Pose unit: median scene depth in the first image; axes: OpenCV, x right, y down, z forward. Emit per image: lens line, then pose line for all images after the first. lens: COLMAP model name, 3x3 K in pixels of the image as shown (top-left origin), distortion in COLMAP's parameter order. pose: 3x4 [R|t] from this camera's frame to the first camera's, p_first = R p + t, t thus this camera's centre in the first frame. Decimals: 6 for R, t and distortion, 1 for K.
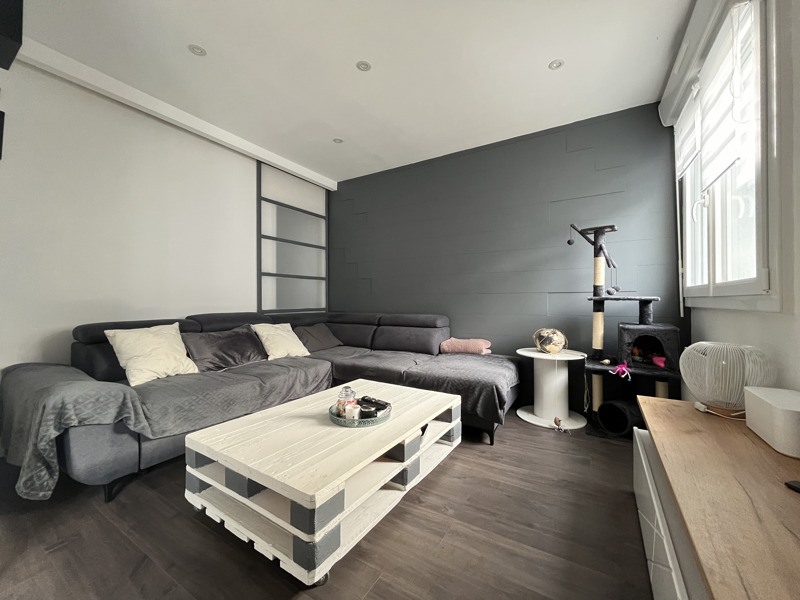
lens RADIAL K [[320.5, 0, 399.5], [0, 320.5, 298.8], [0, 0, 1]] dist [-0.000164, 0.000534]
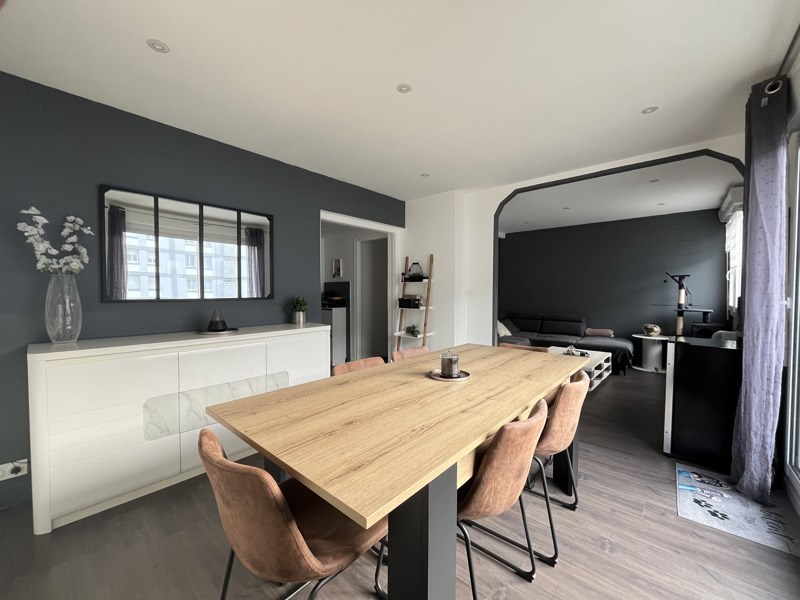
lens RADIAL K [[320.5, 0, 399.5], [0, 320.5, 299.0], [0, 0, 1]] dist [-0.000164, 0.000534]
pose [[0.985601, 0.005761, -0.168992, -0.767881], [-0.000296, 0.999477, 0.032347, -0.131663], [0.169090, -0.031831, 0.985086, -1.261213]]
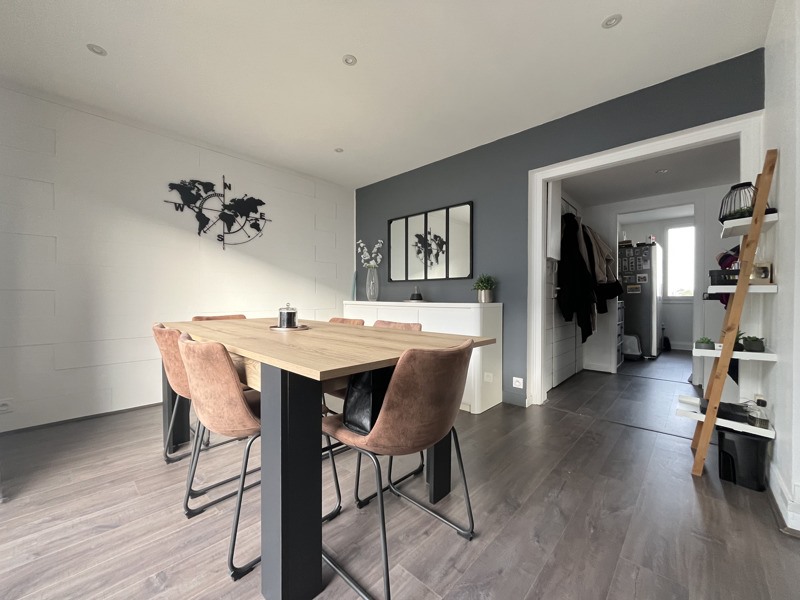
lens RADIAL K [[320.5, 0, 401.1], [0, 320.5, 299.4], [0, 0, 1]] dist [-0.000164, 0.000534]
pose [[-0.203132, 0.006000, -0.979133, 1.714074], [-0.000281, 0.999981, 0.006186, 0.309051], [0.979151, 0.001532, -0.203127, 2.851863]]
